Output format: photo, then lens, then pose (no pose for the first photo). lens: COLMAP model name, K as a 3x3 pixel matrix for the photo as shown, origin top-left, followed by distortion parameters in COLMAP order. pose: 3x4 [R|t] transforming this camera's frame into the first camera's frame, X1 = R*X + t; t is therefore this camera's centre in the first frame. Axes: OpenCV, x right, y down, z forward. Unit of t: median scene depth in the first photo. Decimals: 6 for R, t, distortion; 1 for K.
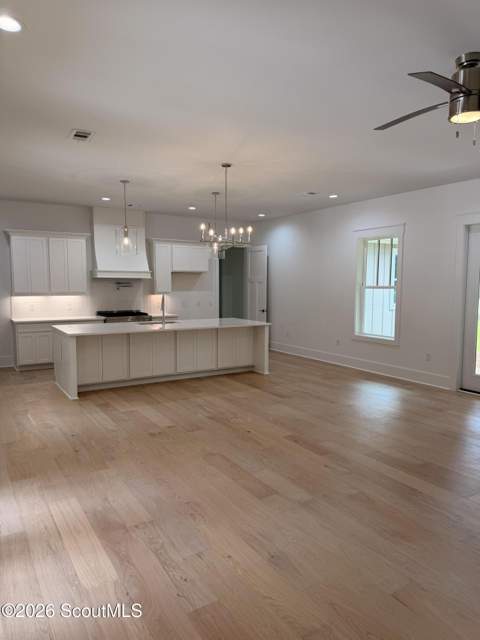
lens RADIAL K [[454.4, 0, 238.3], [0, 454.4, 319.7], [0, 0, 1]] dist [0.032809, -0.049830]
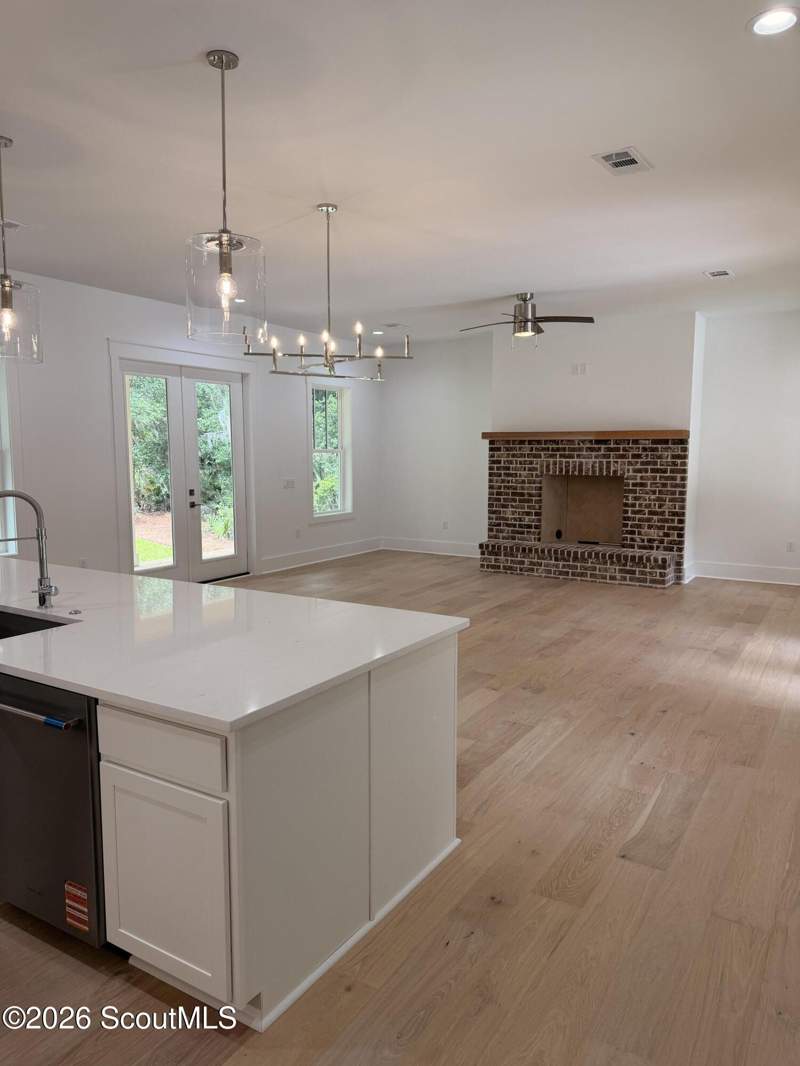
lens RADIAL K [[756.8, 0, 388.6], [0, 756.8, 531.4], [0, 0, 1]] dist [0.032809, -0.049830]
pose [[-0.439904, -0.112410, 0.890982, -0.571979], [0.067607, 0.985174, 0.157674, -0.080551], [-0.895496, 0.129598, -0.425782, 0.913335]]
